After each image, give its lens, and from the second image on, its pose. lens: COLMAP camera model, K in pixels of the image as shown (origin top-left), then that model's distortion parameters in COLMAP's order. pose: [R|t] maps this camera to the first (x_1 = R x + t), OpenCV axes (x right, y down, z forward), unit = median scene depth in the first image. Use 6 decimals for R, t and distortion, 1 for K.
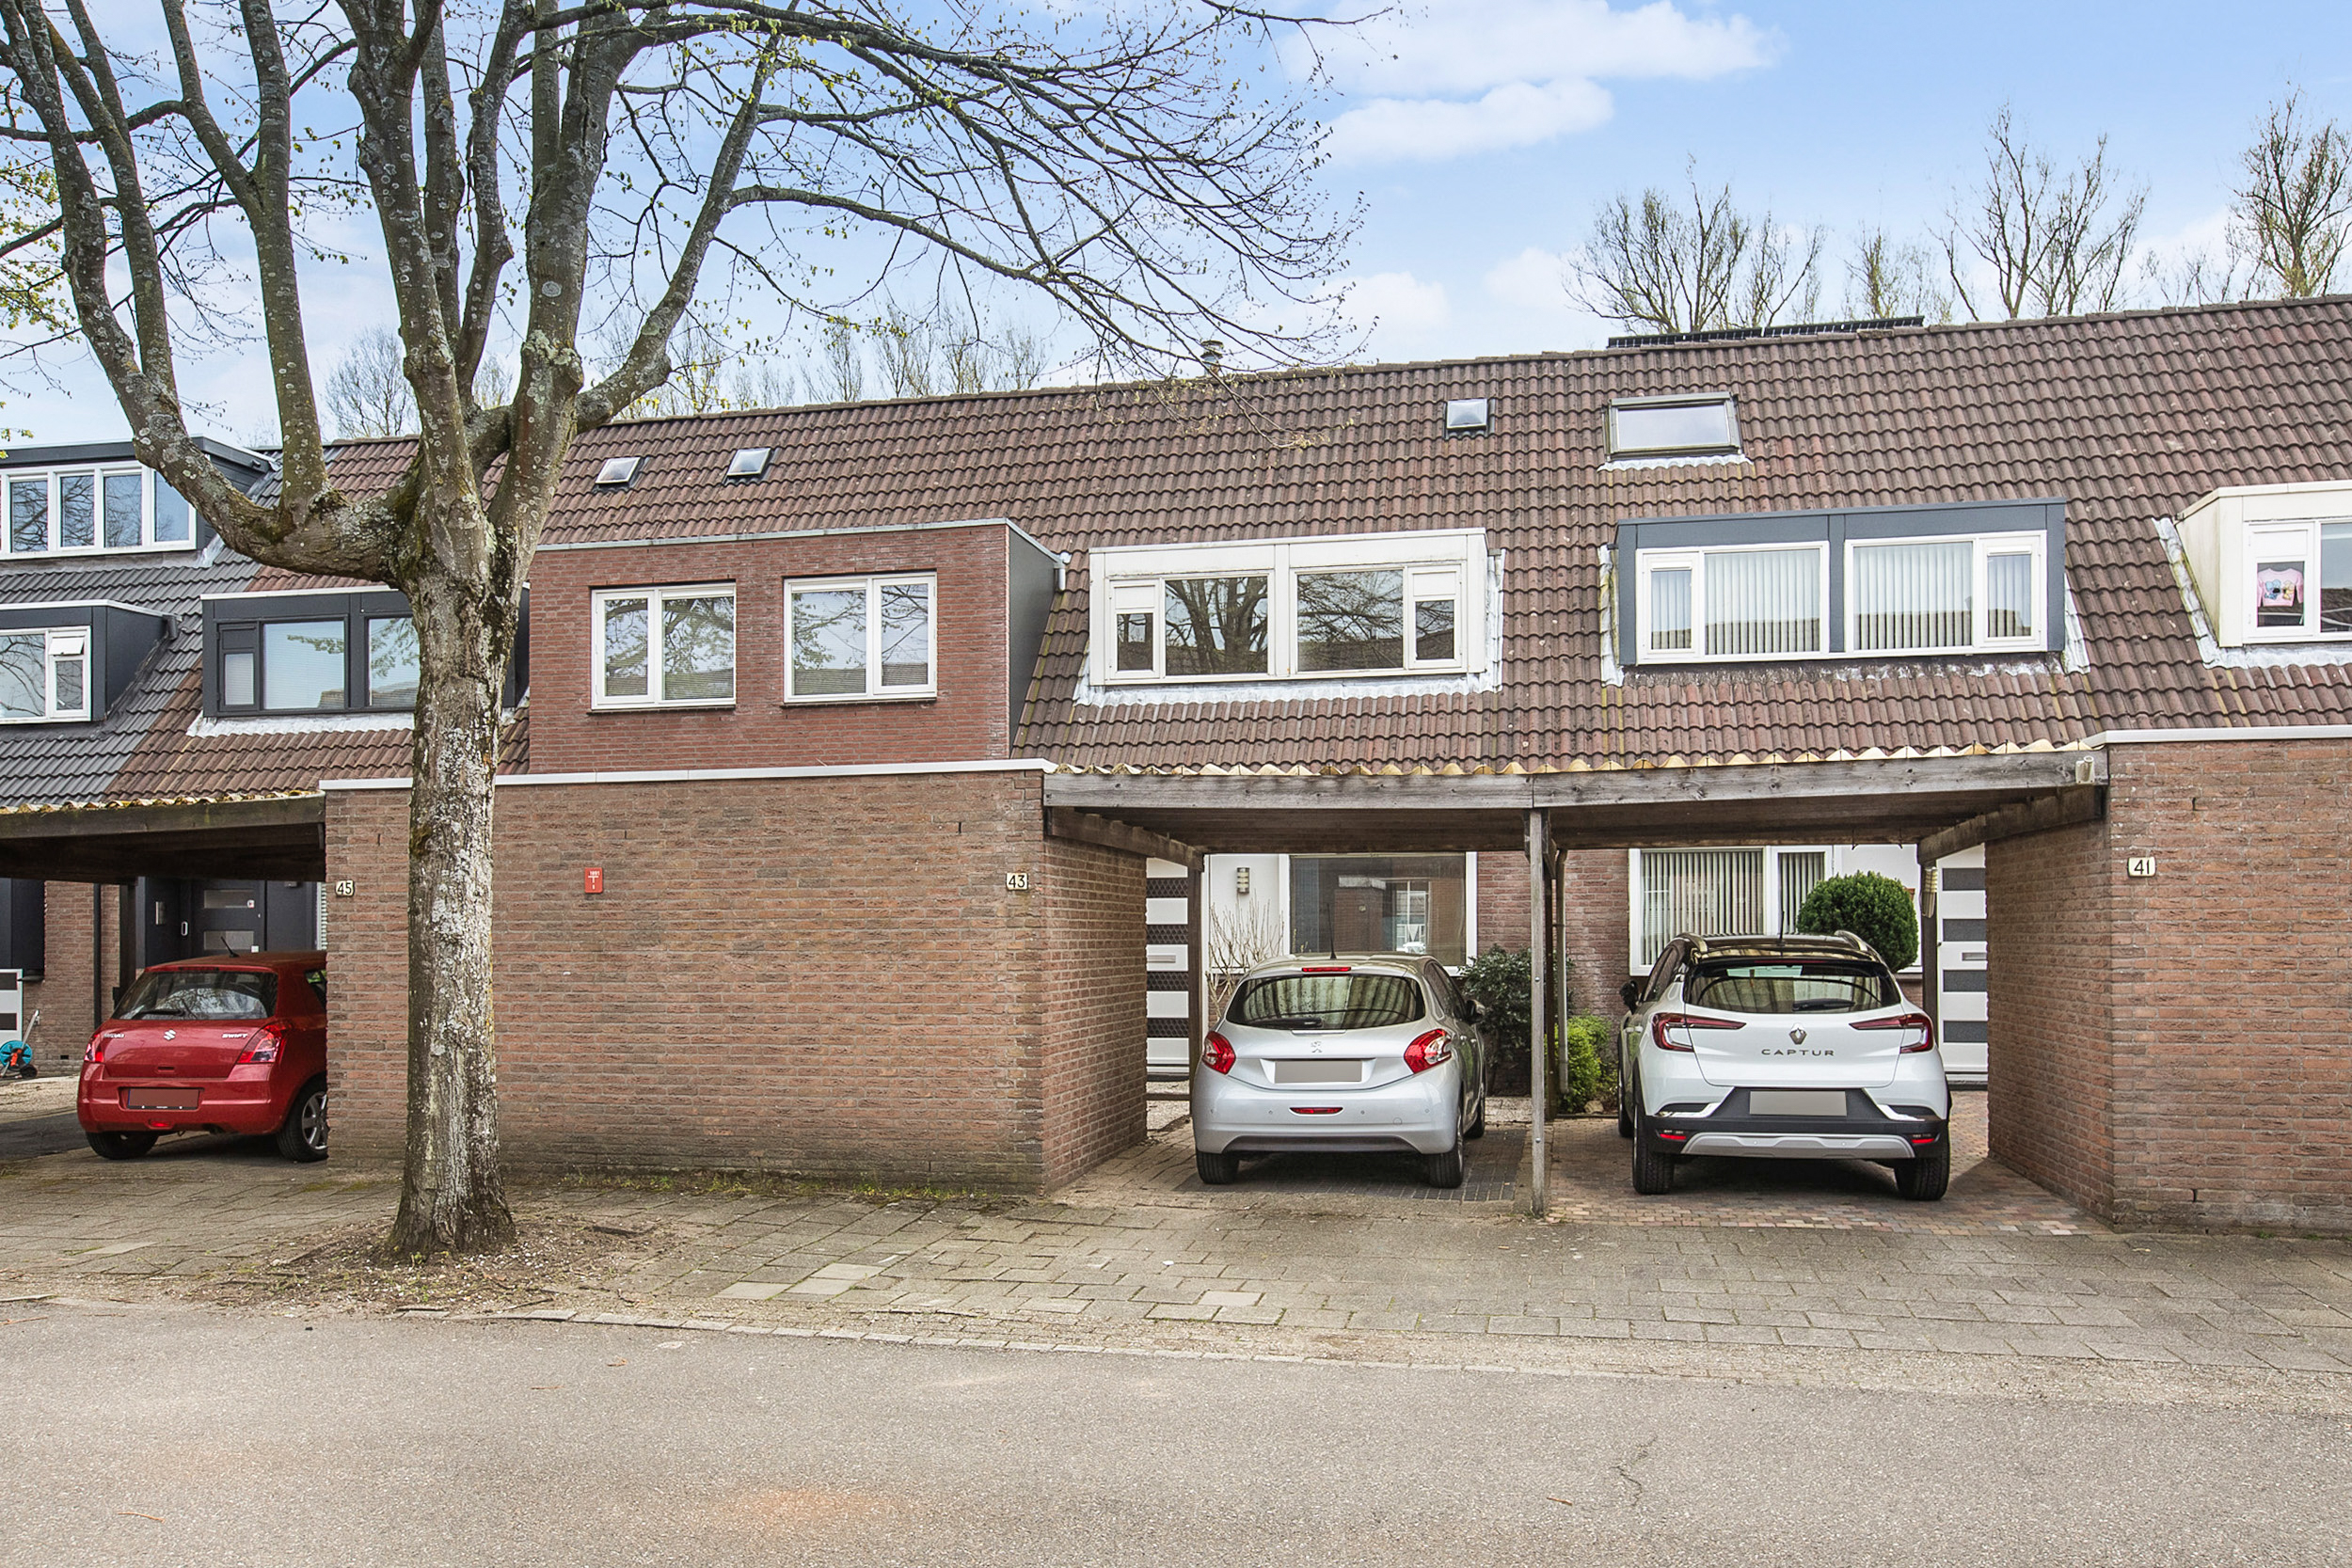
lens RADIAL K [[1670.0, 0, 1174.4], [0, 1670.0, 912.6], [0, 0, 1]] dist [-0.035472, 0.070569]
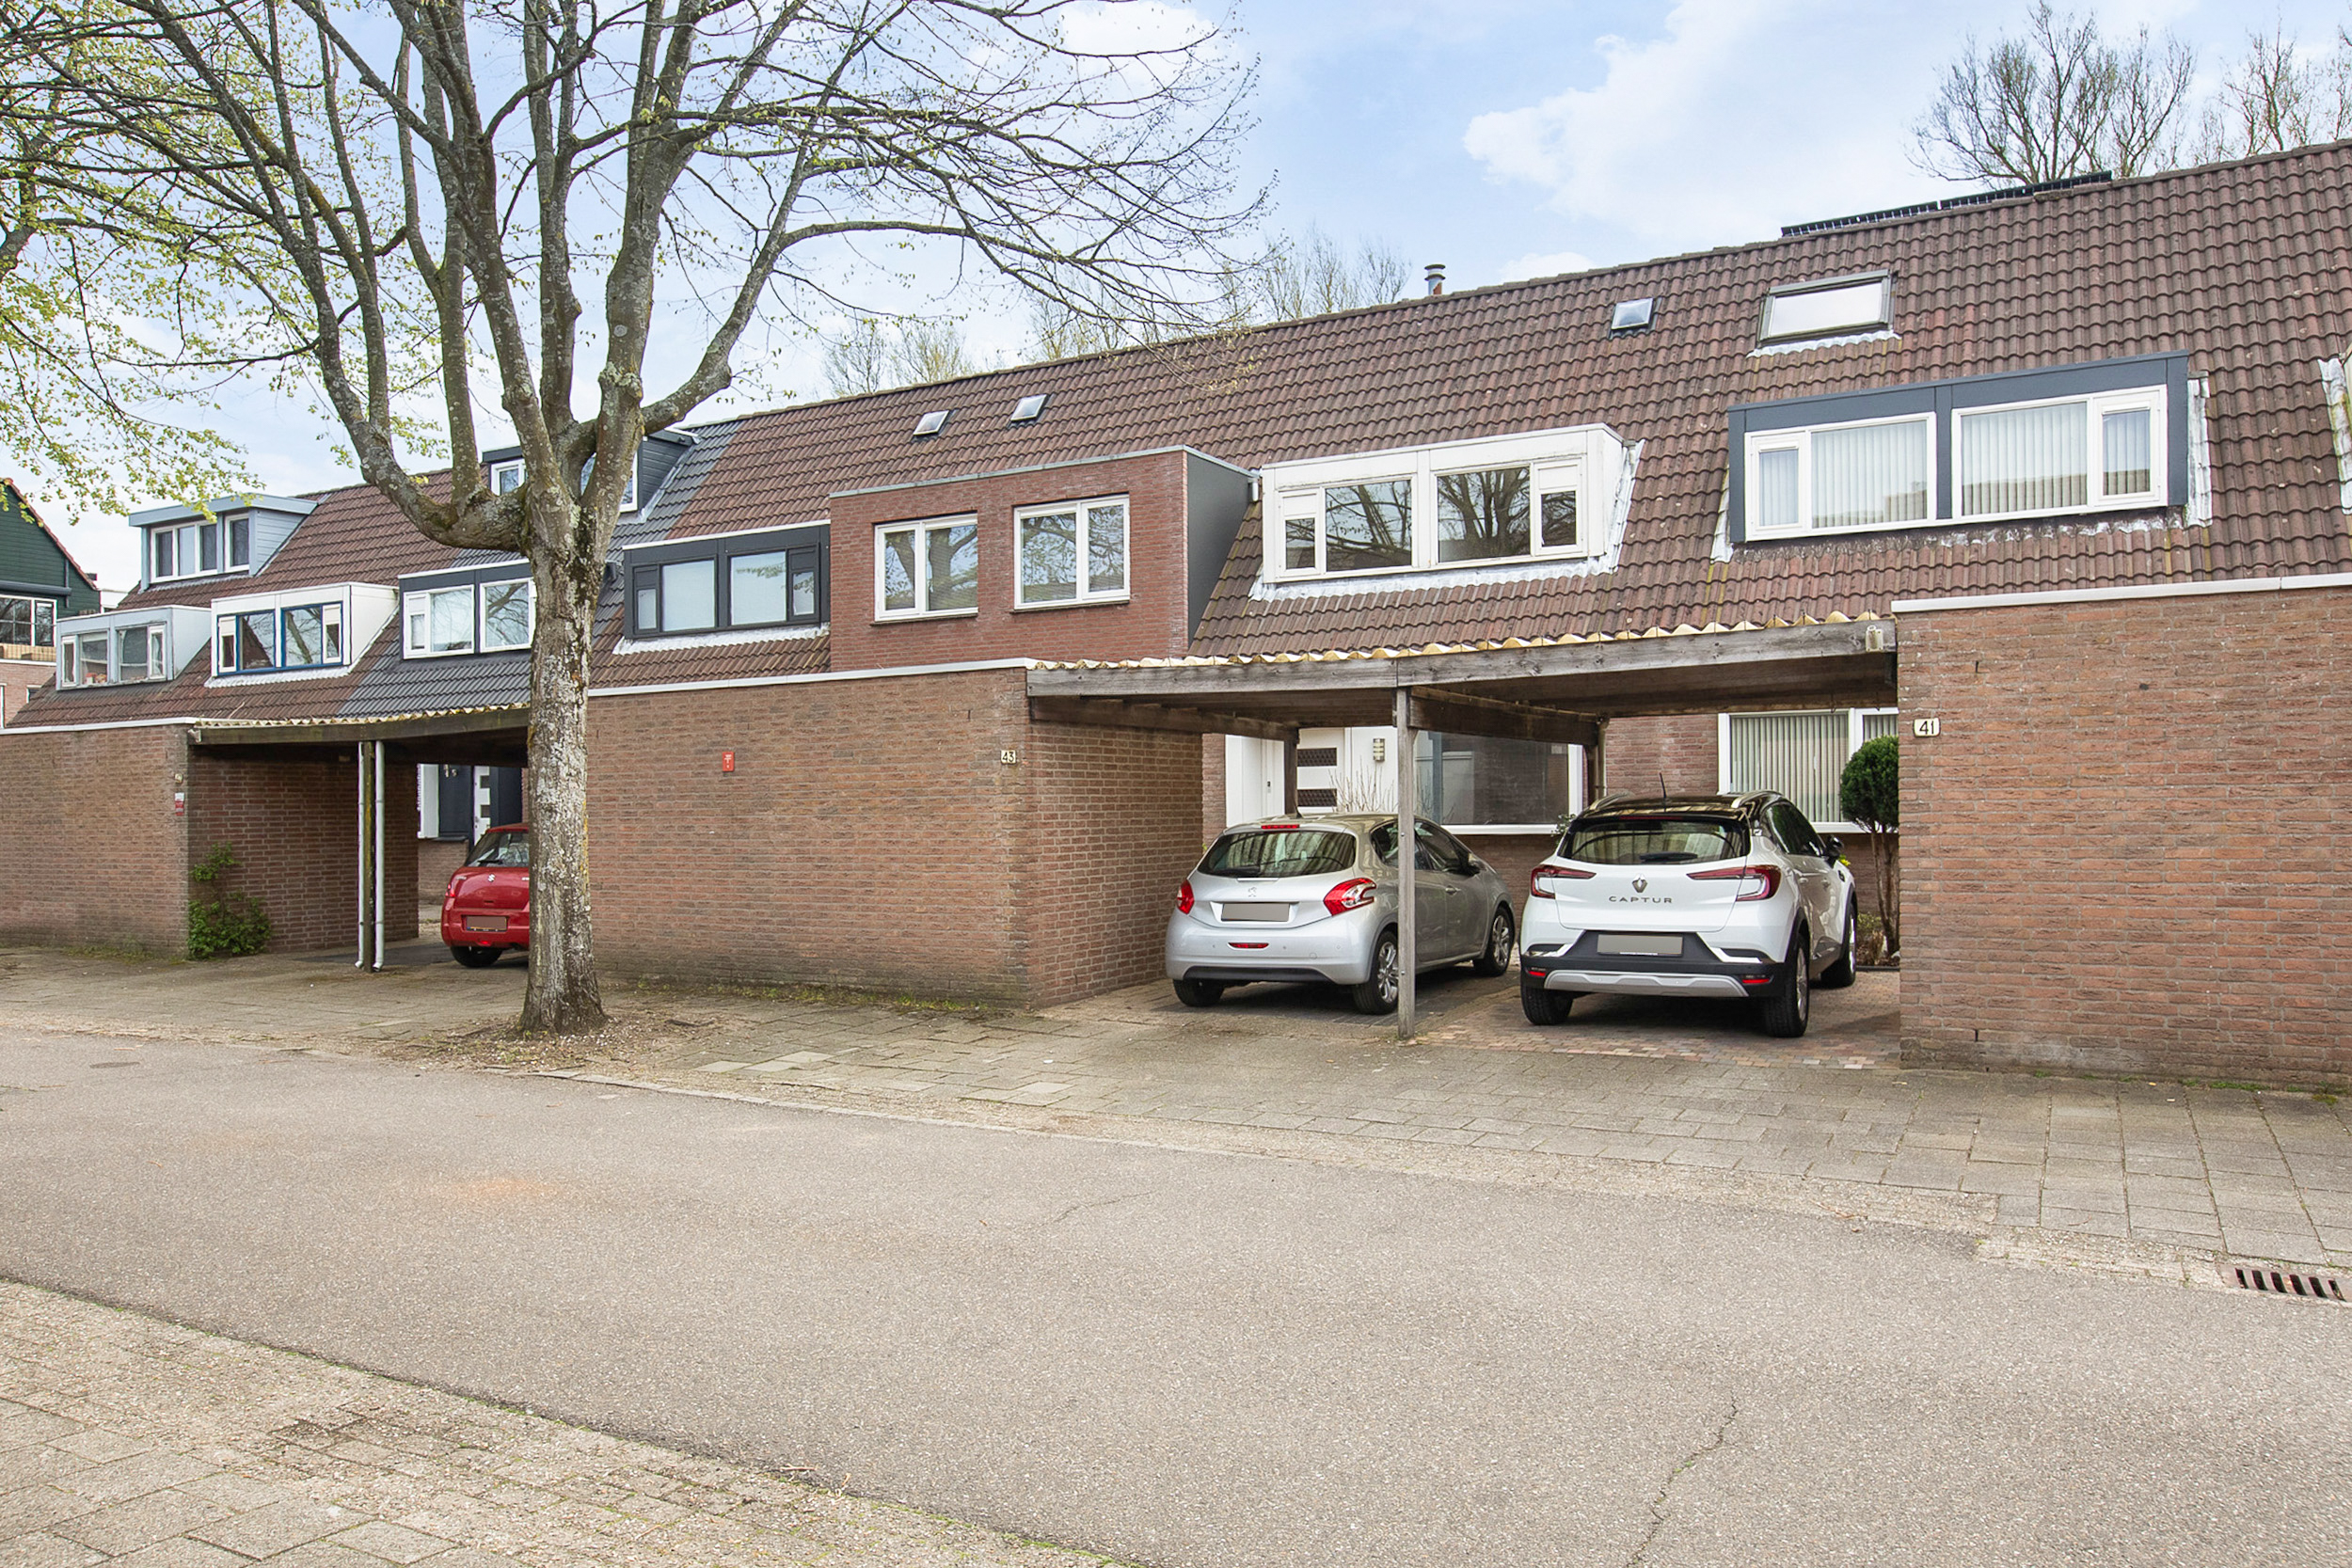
lens RADIAL K [[1524.3, 0, 1176.0], [0, 1524.3, 784.0], [0, 0, 1]] dist [-0.055587, 0.071926]
pose [[0.961089, -0.011913, -0.275982, 0.327952], [0.012757, 0.999918, 0.001265, 0.001365], [0.275944, -0.004736, 0.961162, -0.056061]]
